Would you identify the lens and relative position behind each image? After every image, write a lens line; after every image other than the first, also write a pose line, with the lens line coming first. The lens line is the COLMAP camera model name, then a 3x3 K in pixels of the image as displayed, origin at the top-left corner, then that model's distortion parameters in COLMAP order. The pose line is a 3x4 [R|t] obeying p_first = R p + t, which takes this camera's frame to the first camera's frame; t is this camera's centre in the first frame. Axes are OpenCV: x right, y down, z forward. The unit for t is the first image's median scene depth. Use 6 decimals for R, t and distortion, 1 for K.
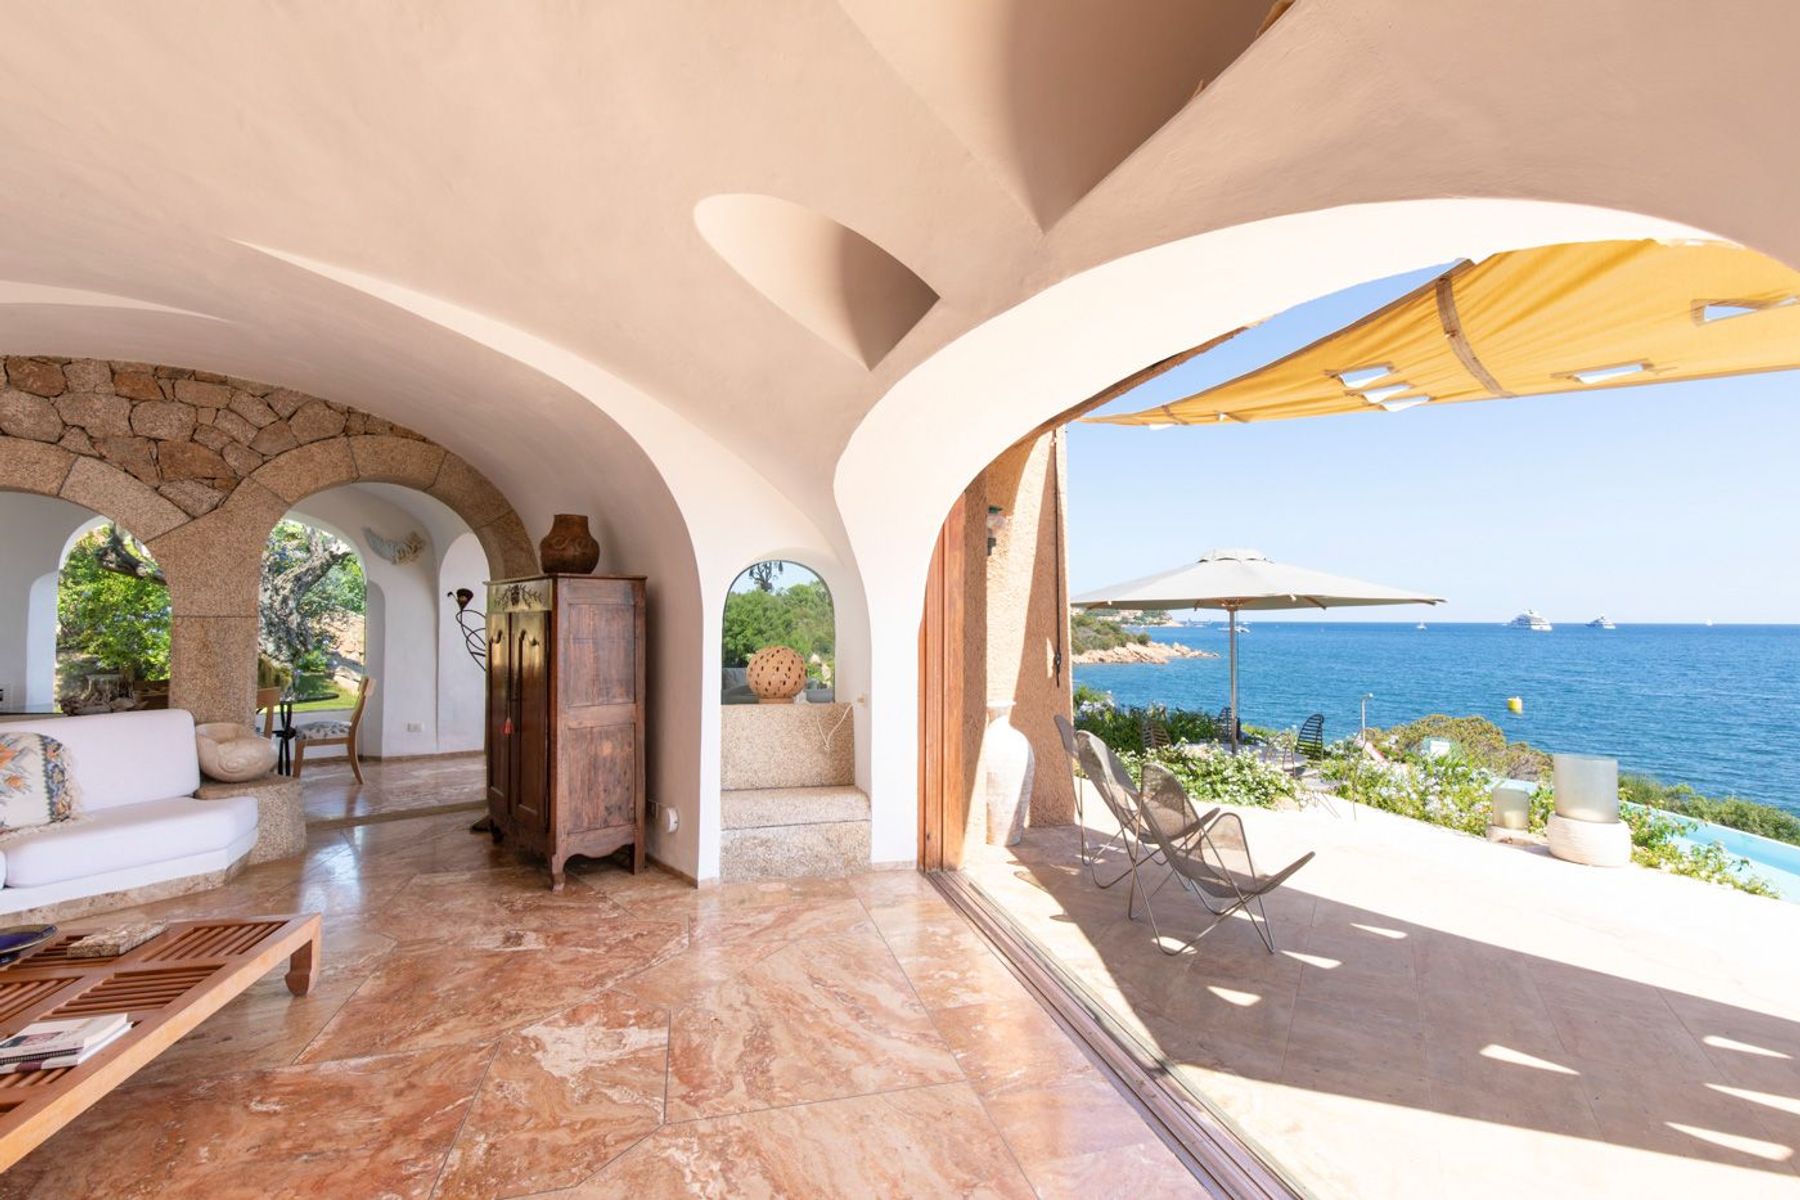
lens RADIAL K [[807.9, 0, 901.4], [0, 807.9, 589.9], [0, 0, 1]] dist [0.006391, 0.000514]
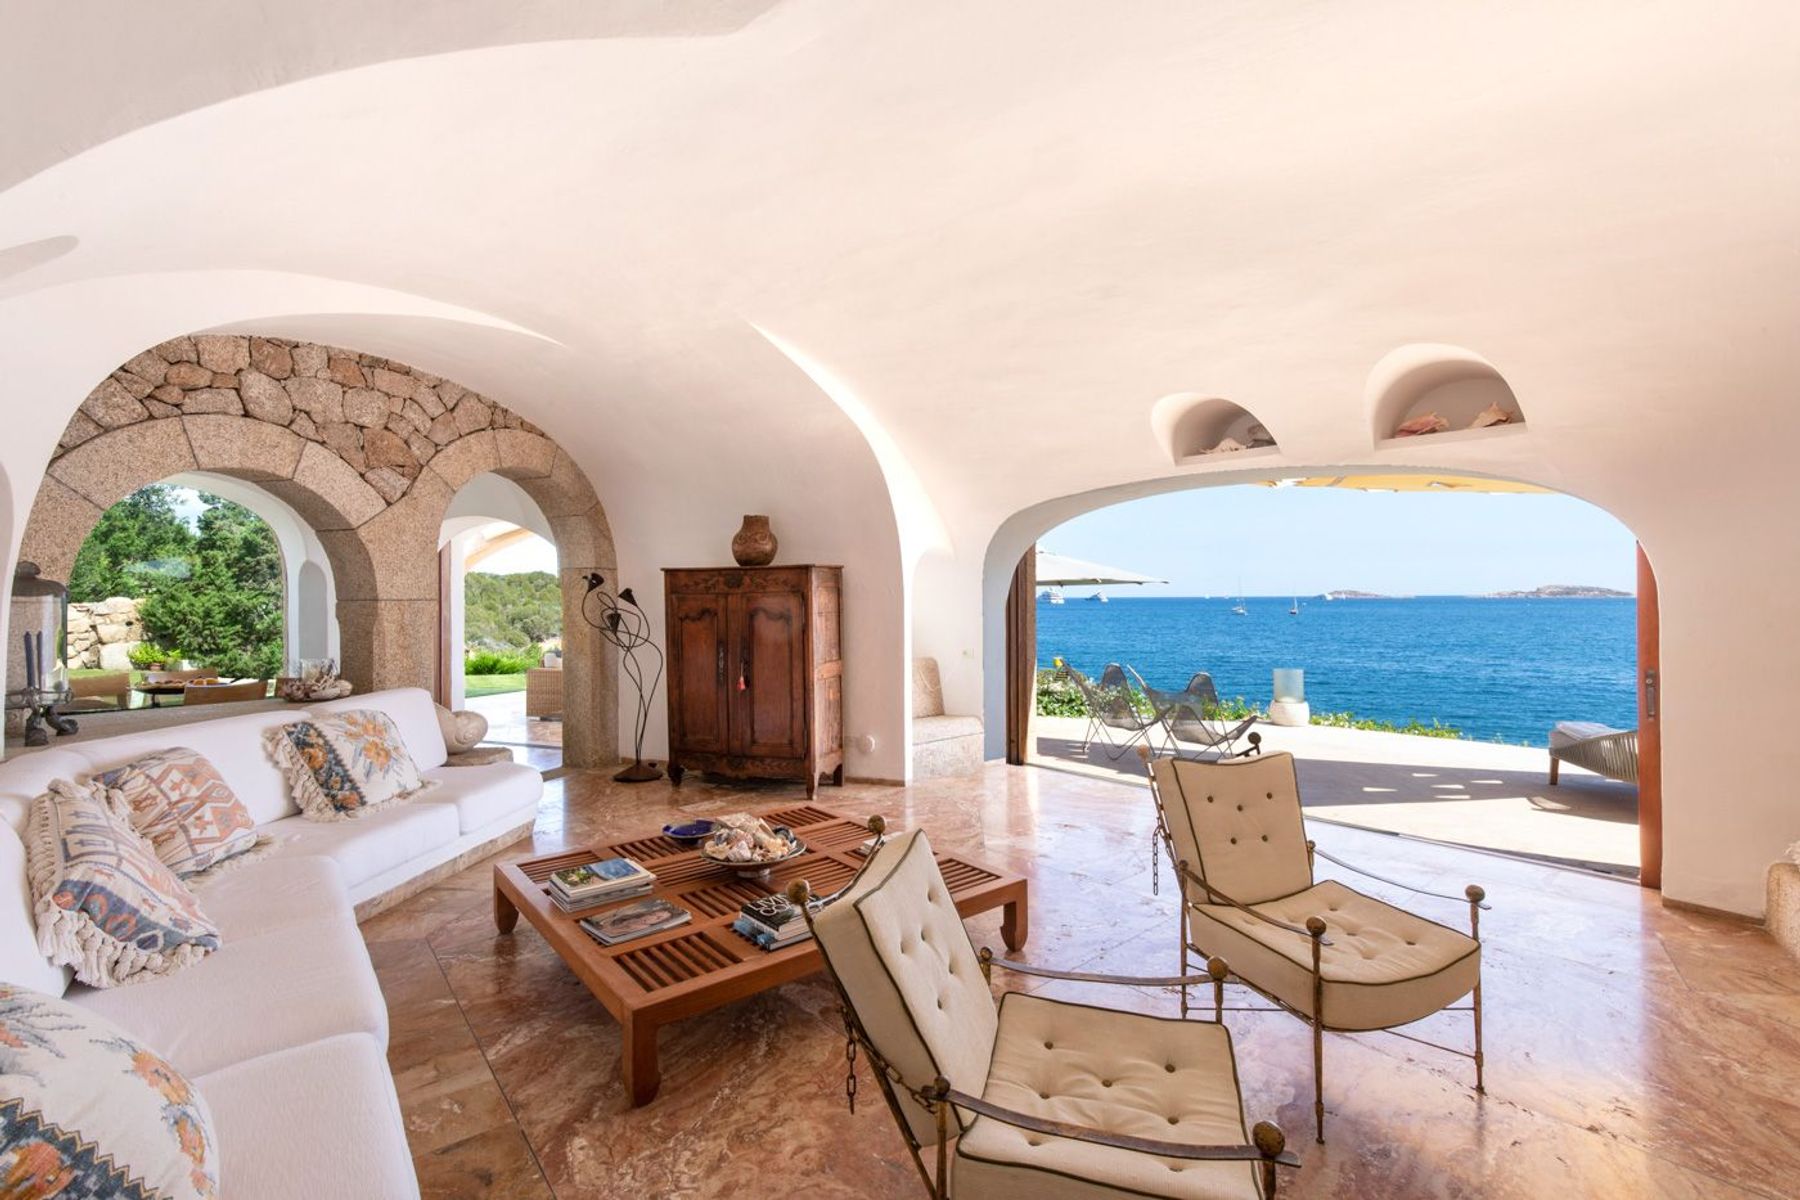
lens RADIAL K [[807.9, 0, 893.2], [0, 807.9, 601.7], [0, 0, 1]] dist [0.006391, 0.000514]
pose [[0.894968, -0.008583, 0.446047, -0.818423], [-0.010704, 0.999114, 0.040703, -0.014066], [-0.446001, -0.041203, 0.894084, -0.232397]]
